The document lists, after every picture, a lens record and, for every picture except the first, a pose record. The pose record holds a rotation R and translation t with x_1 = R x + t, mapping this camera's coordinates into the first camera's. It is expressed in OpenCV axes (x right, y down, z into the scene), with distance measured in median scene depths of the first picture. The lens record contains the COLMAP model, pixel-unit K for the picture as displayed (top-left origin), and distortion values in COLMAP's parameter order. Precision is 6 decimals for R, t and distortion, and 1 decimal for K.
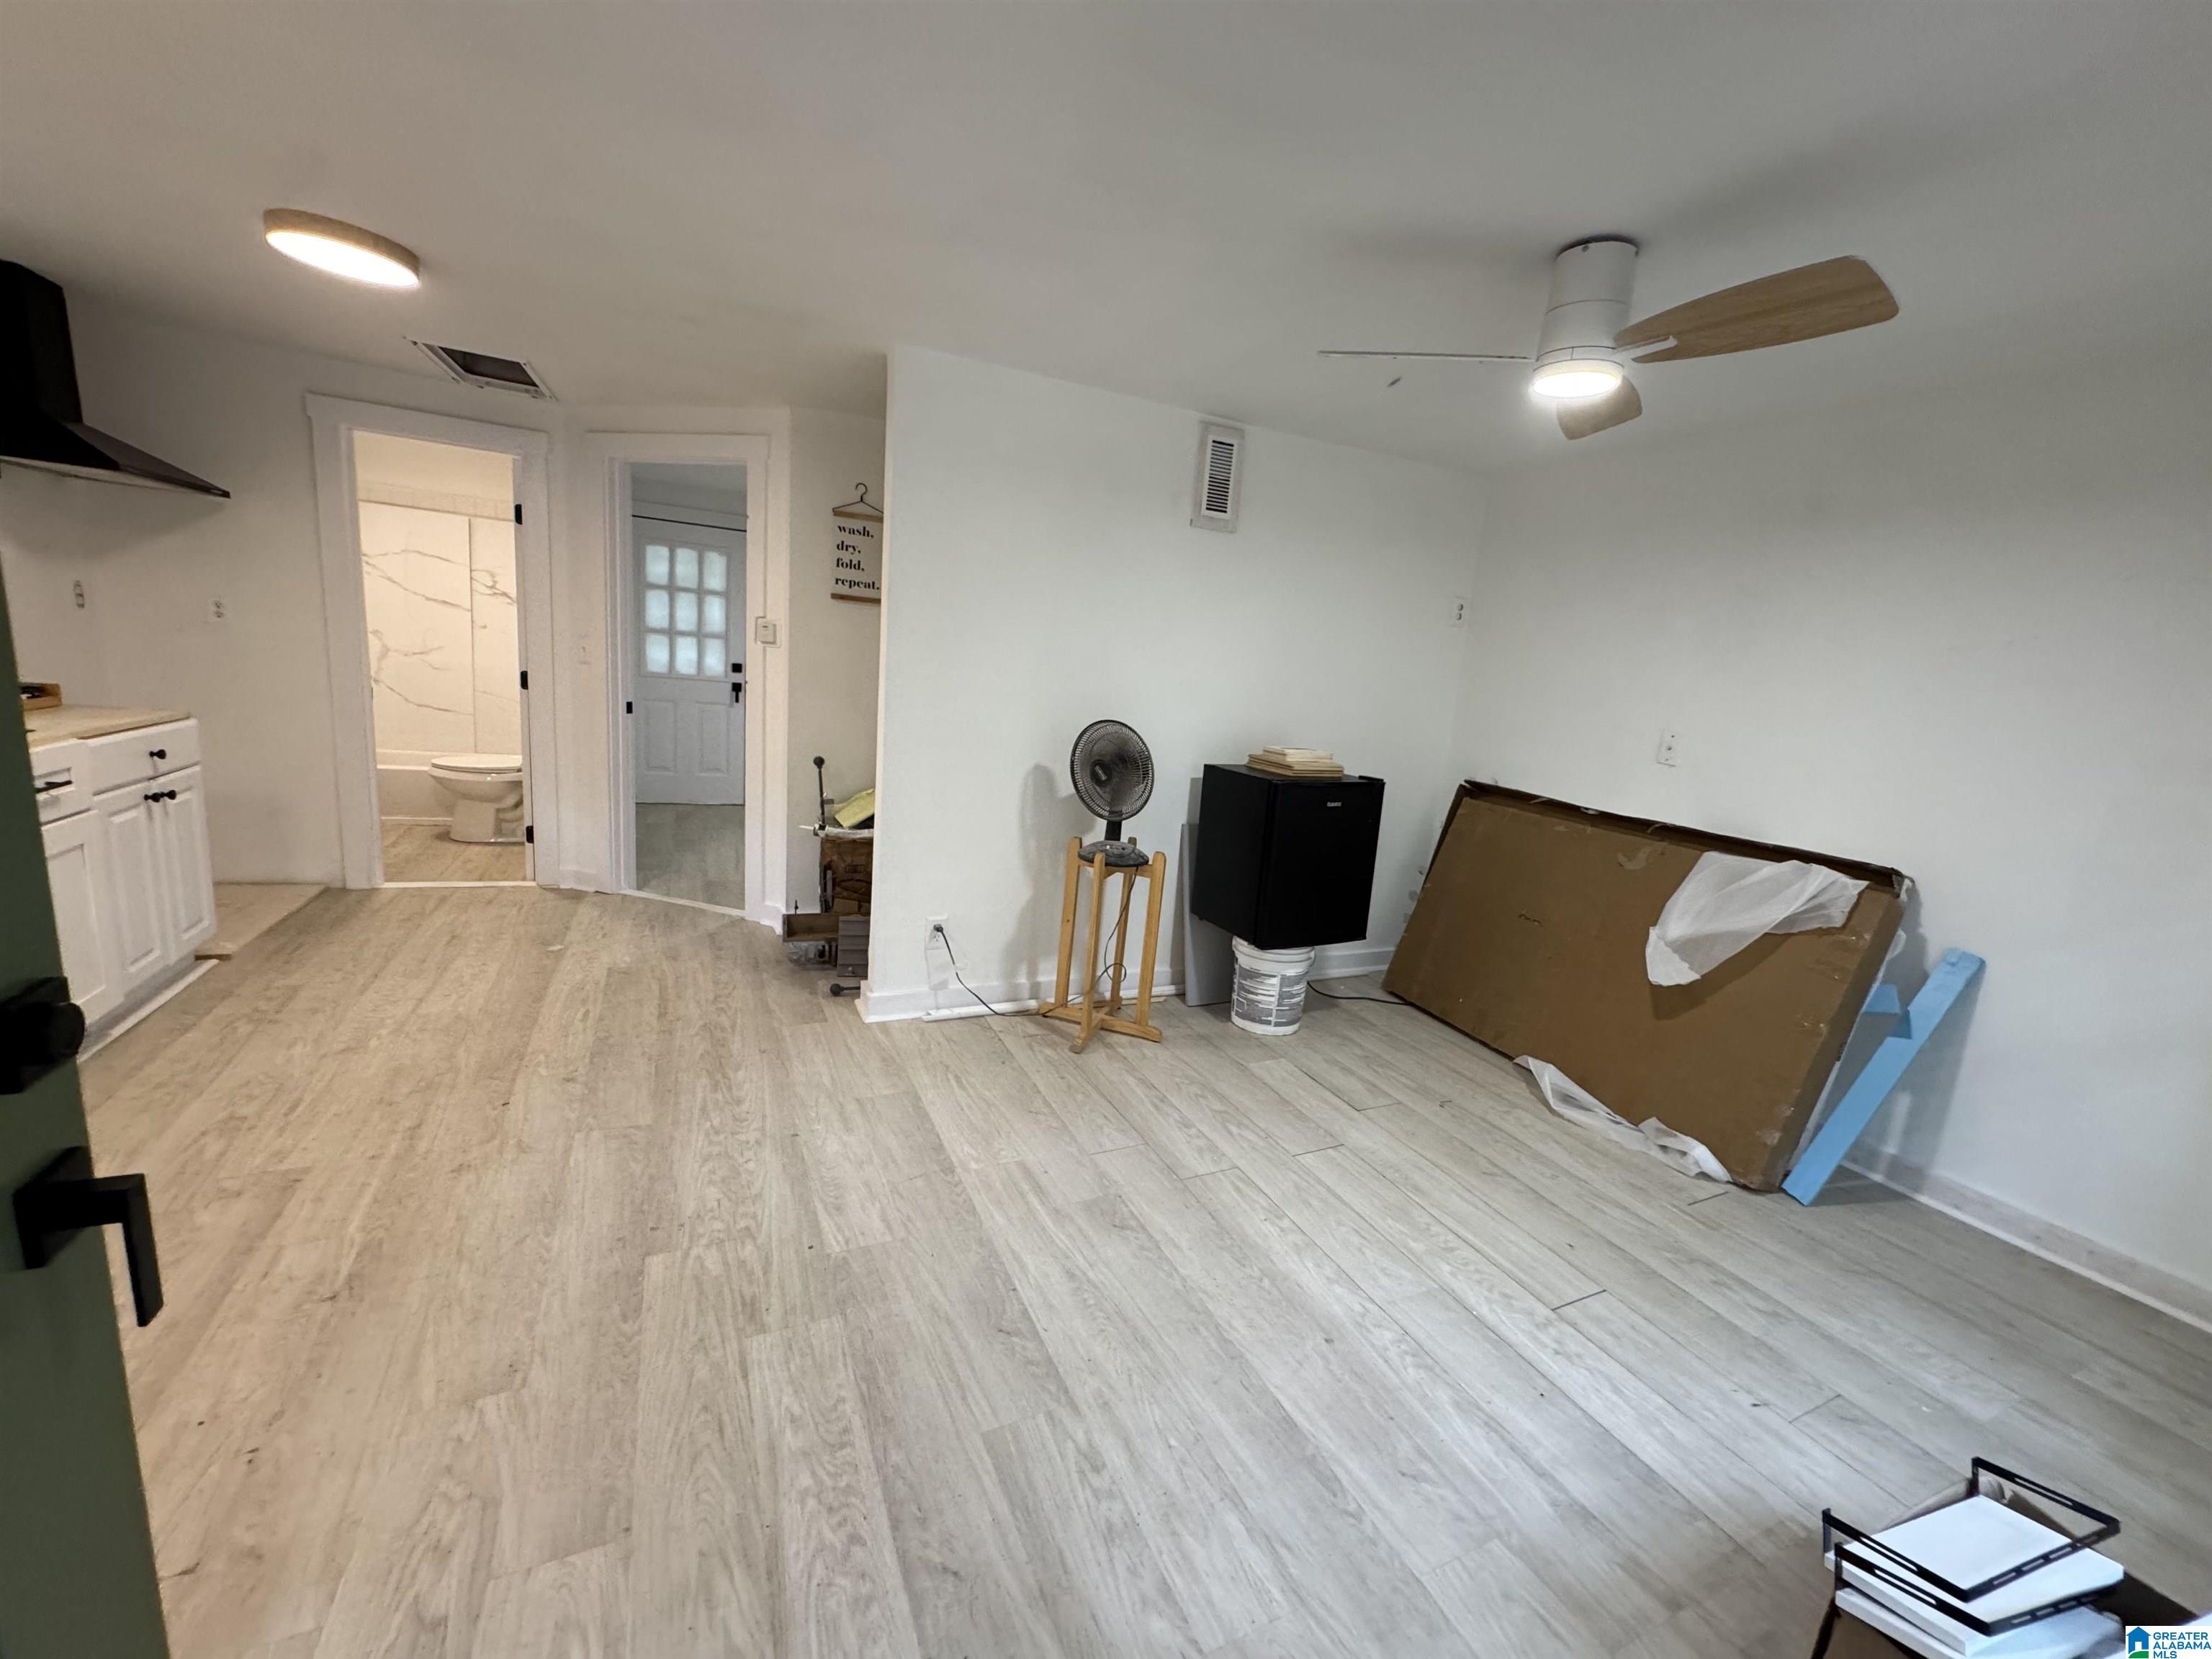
lens RADIAL K [[875.0, 0, 1106.5], [0, 875.0, 825.1], [0, 0, 1]] dist [-0.001941, 0.000300]
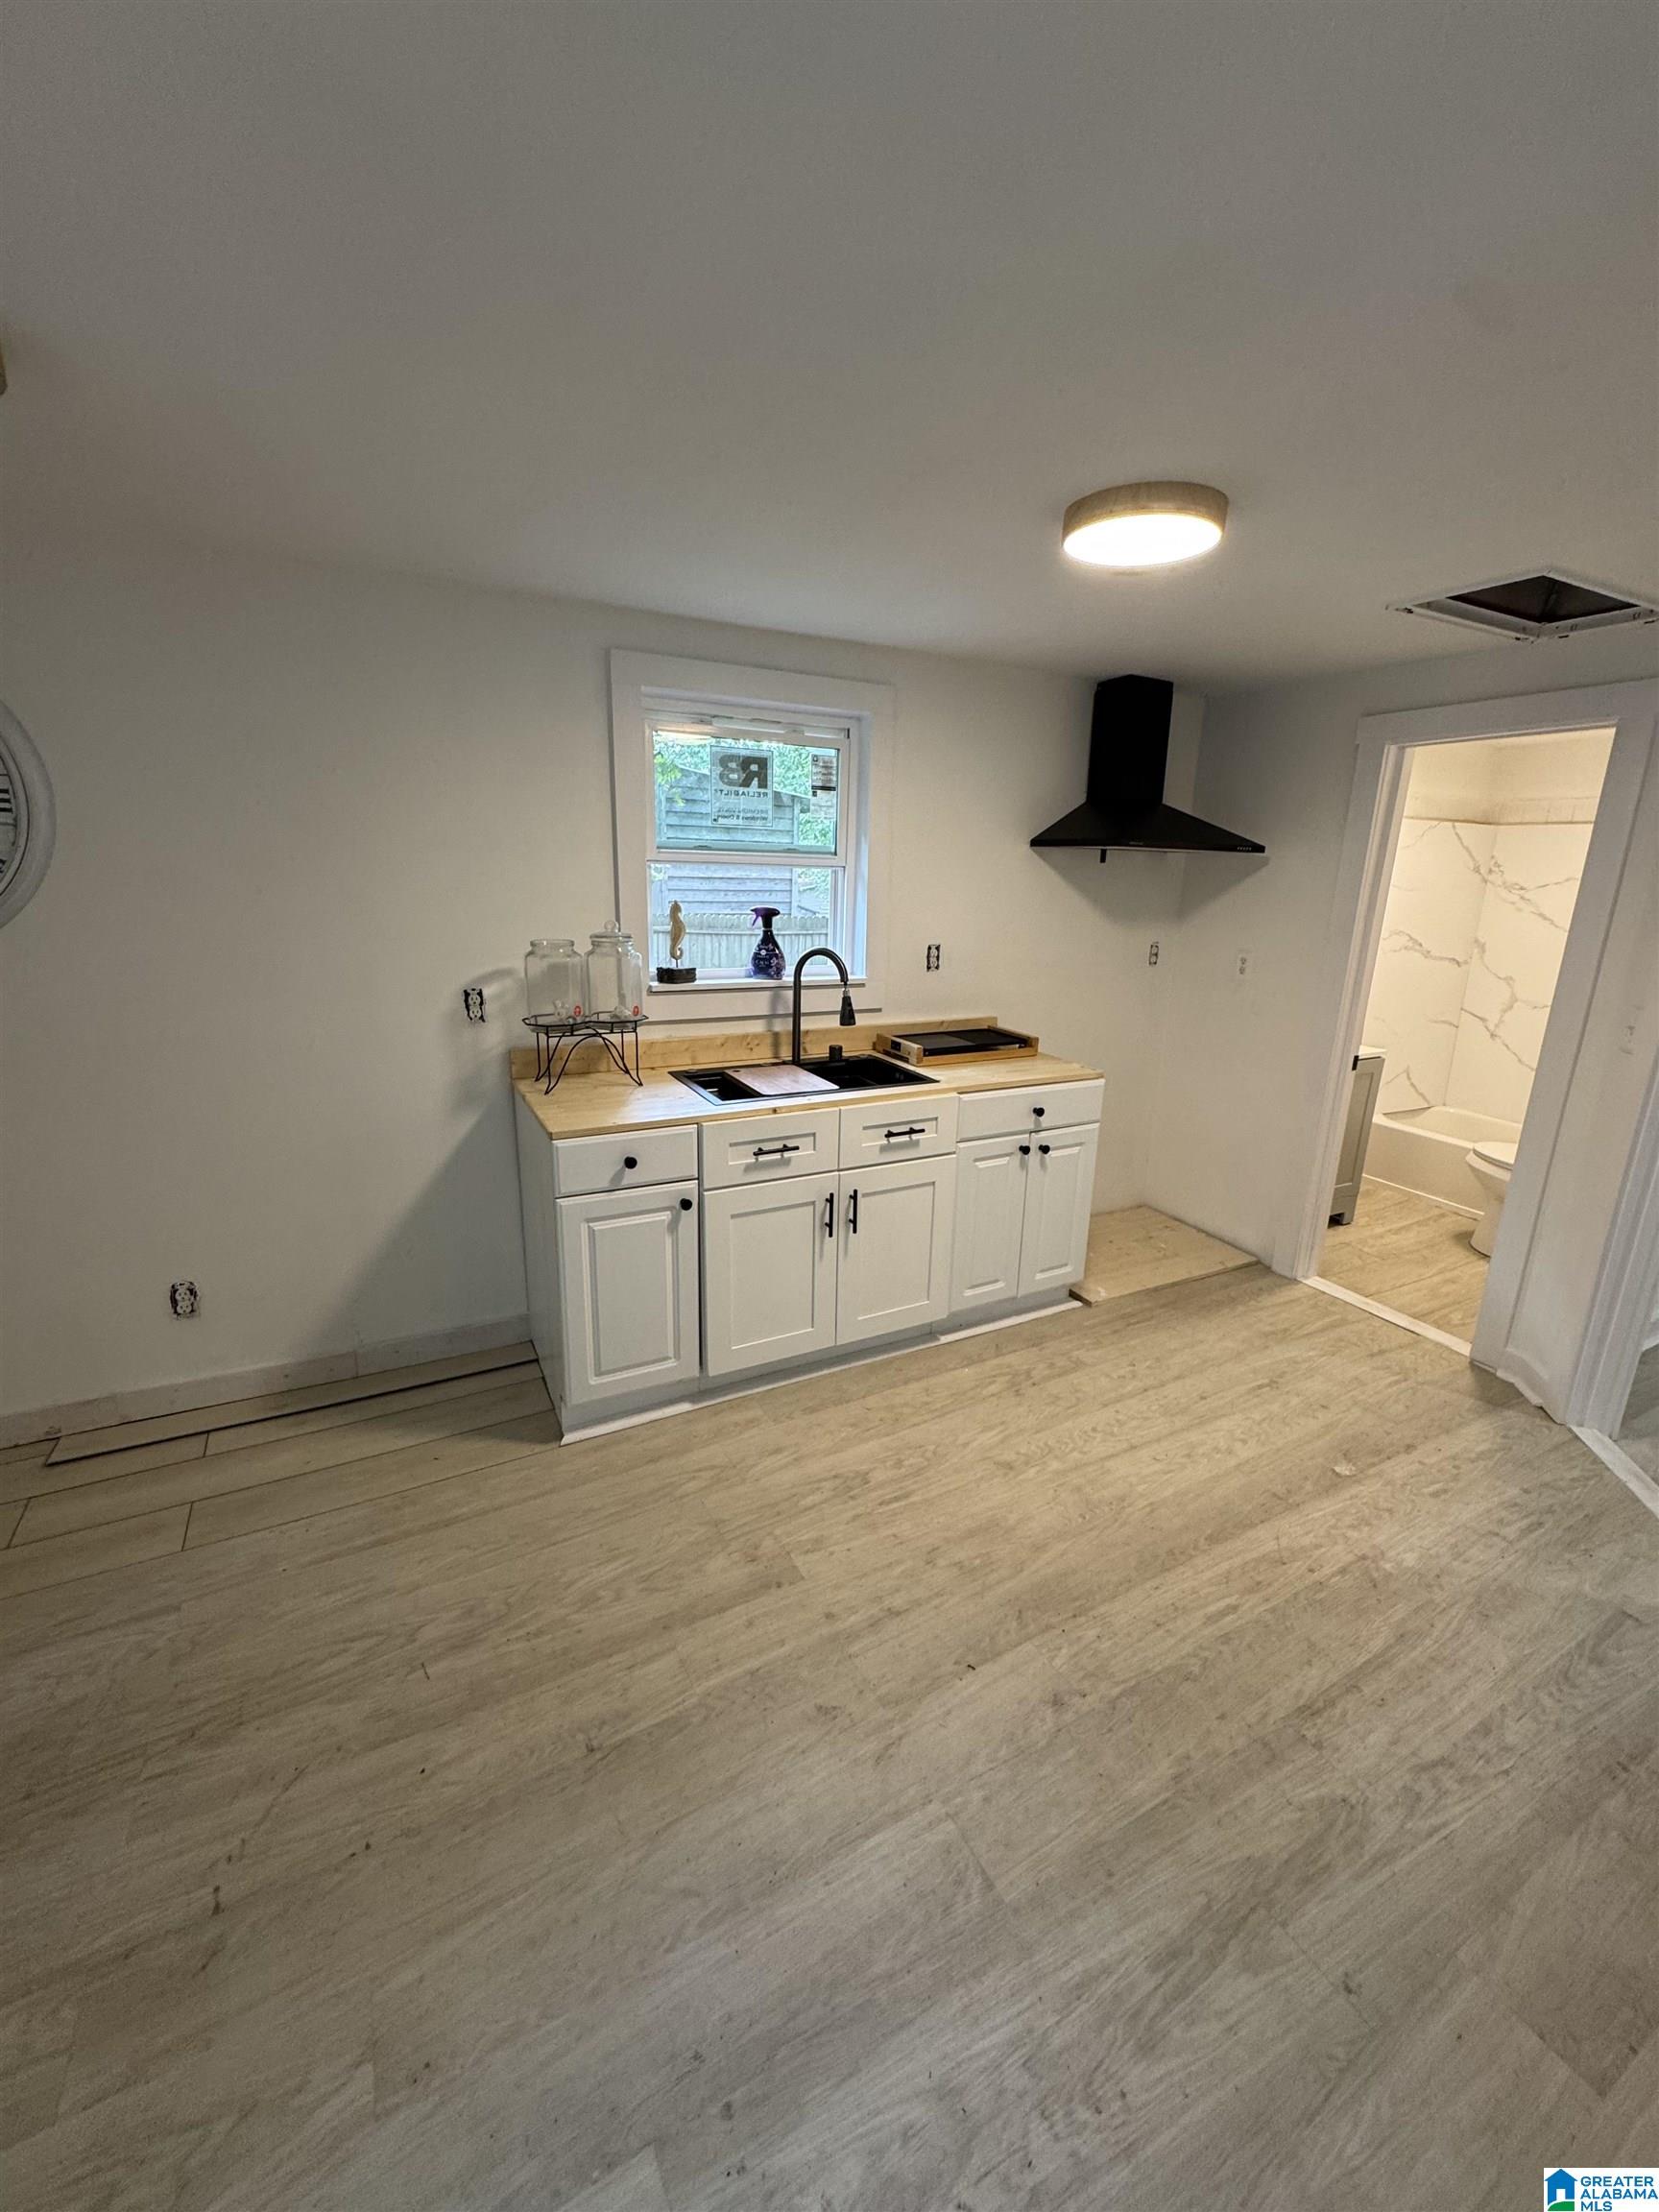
lens RADIAL K [[875.0, 0, 828.0], [0, 875.0, 1108.9], [0, 0, 1]] dist [-0.001941, 0.000300]
pose [[0.054586, 0.170908, -0.983774, -0.050739], [-0.210778, 0.965014, 0.155953, -0.194633], [0.976009, 0.198845, 0.088700, 0.647717]]
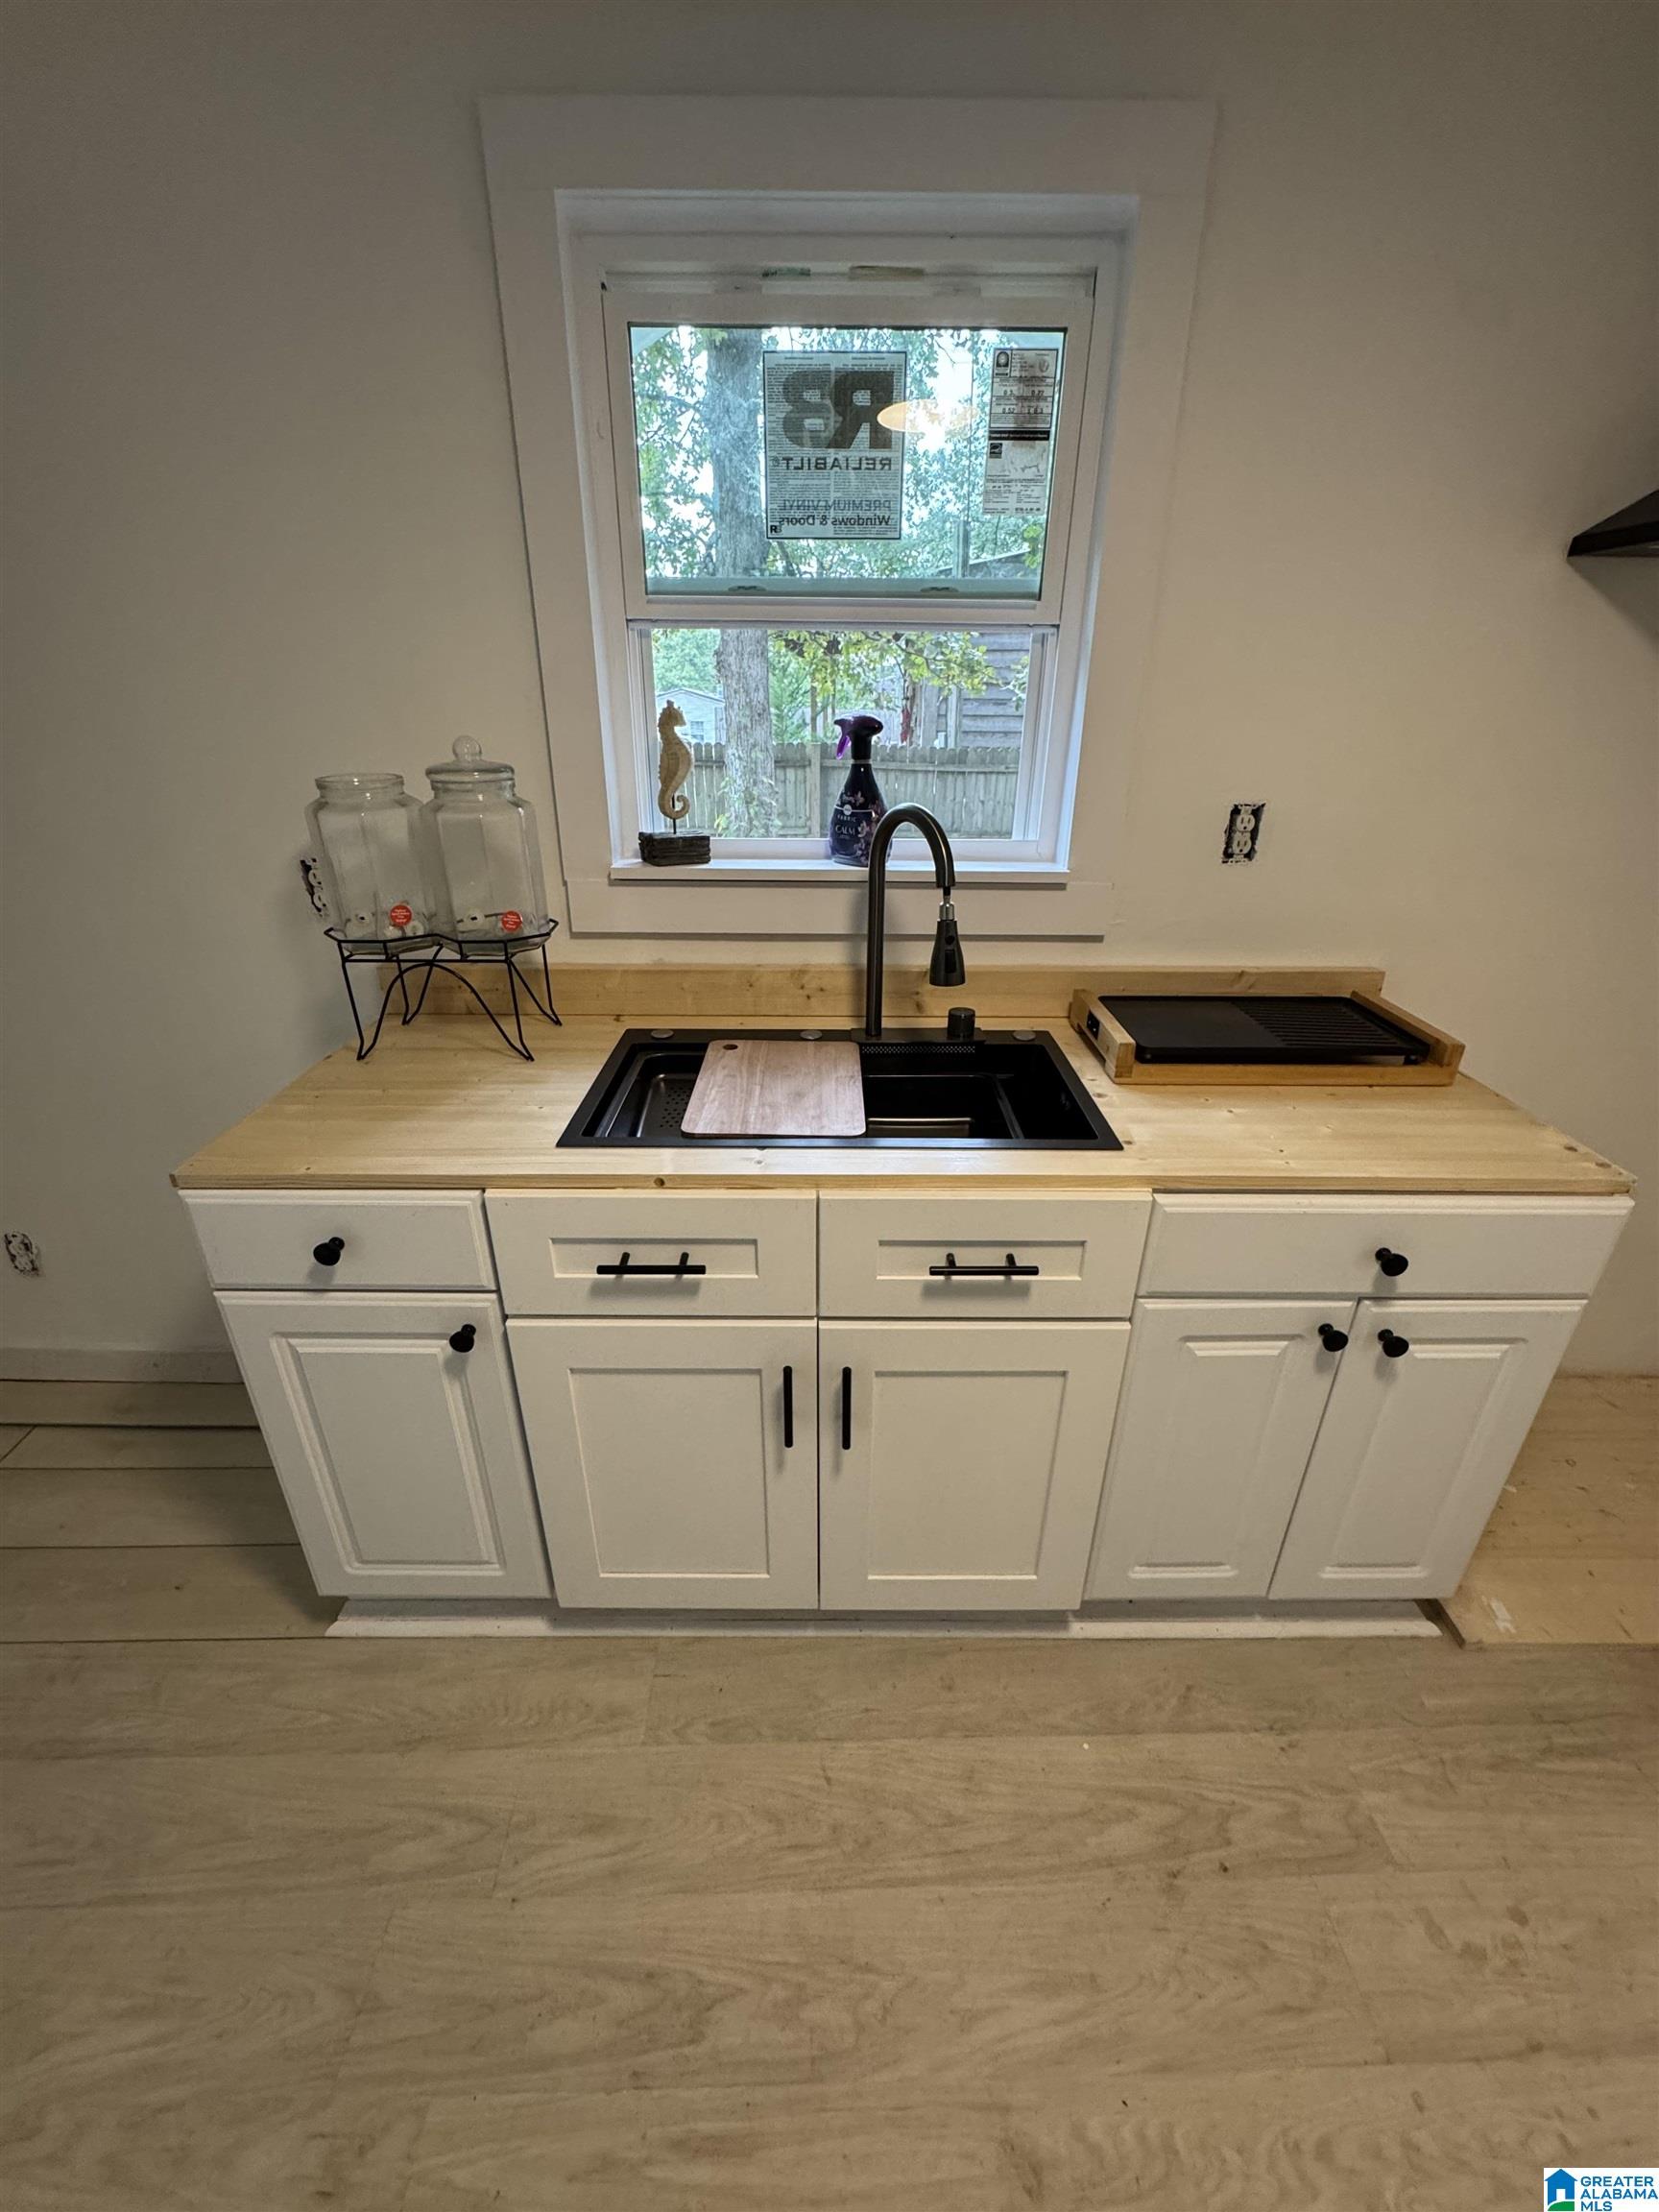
lens RADIAL K [[875.0, 0, 830.4], [0, 875.0, 1104.6], [0, 0, 1]] dist [-0.001941, 0.000300]
pose [[-0.406587, 0.295936, -0.864354, -0.634522], [-0.221146, 0.886071, 0.407397, -0.255087], [0.886443, 0.356791, -0.294820, 0.851403]]
